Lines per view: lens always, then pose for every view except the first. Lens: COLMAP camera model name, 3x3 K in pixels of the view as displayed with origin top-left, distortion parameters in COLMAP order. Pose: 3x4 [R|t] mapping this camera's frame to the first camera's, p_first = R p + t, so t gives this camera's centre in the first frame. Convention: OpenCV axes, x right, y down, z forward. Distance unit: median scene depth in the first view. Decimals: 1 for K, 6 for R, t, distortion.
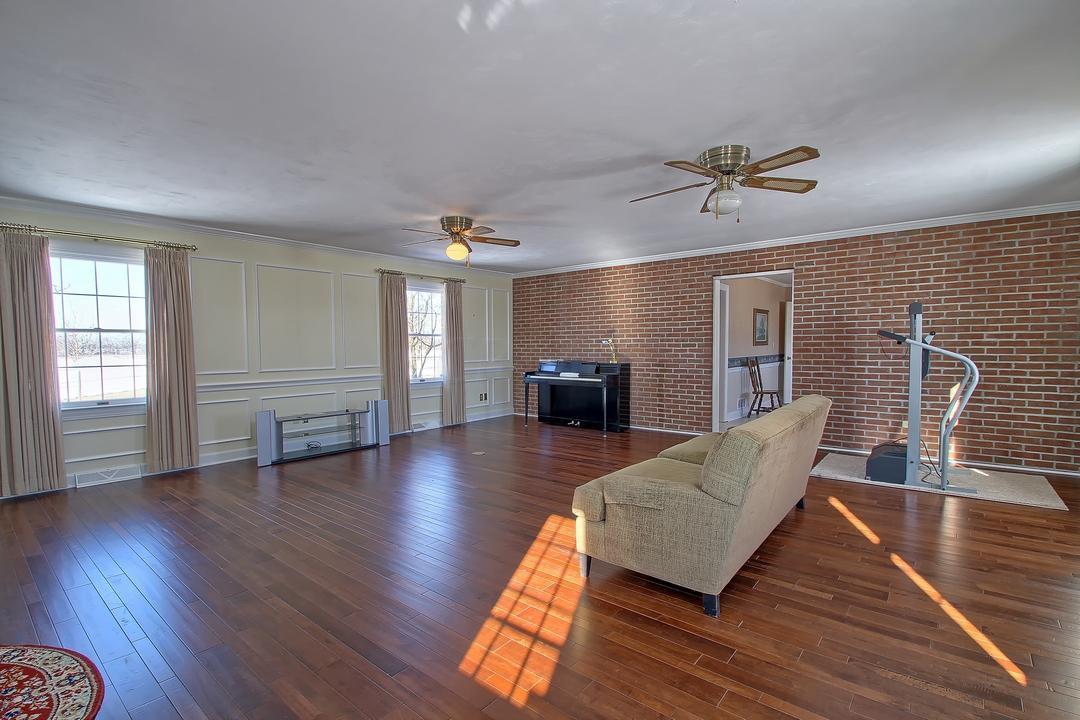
lens RADIAL K [[499.5, 0, 545.0], [0, 499.5, 369.2], [0, 0, 1]] dist [0.008940, -0.013429]
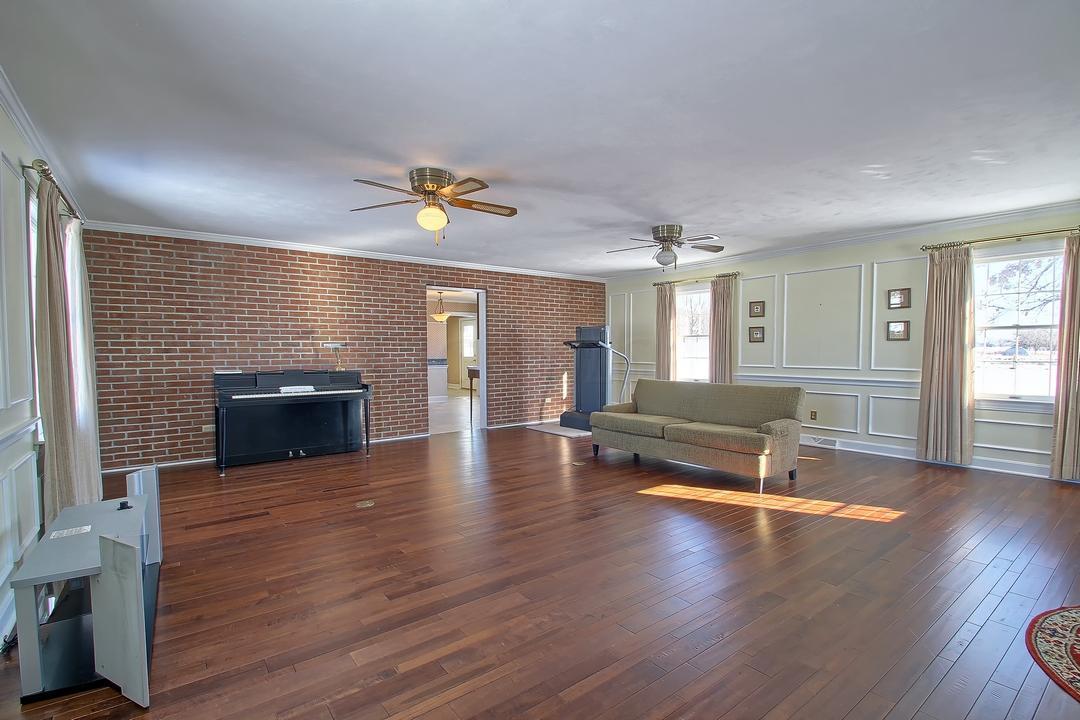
lens RADIAL K [[499.5, 0, 545.0], [0, 499.5, 369.2], [0, 0, 1]] dist [0.008940, -0.013429]
pose [[0.231362, -0.033722, 0.972283, -0.634592], [0.048989, 0.998535, 0.022975, -0.018597], [-0.971634, 0.042316, 0.232675, 0.505688]]
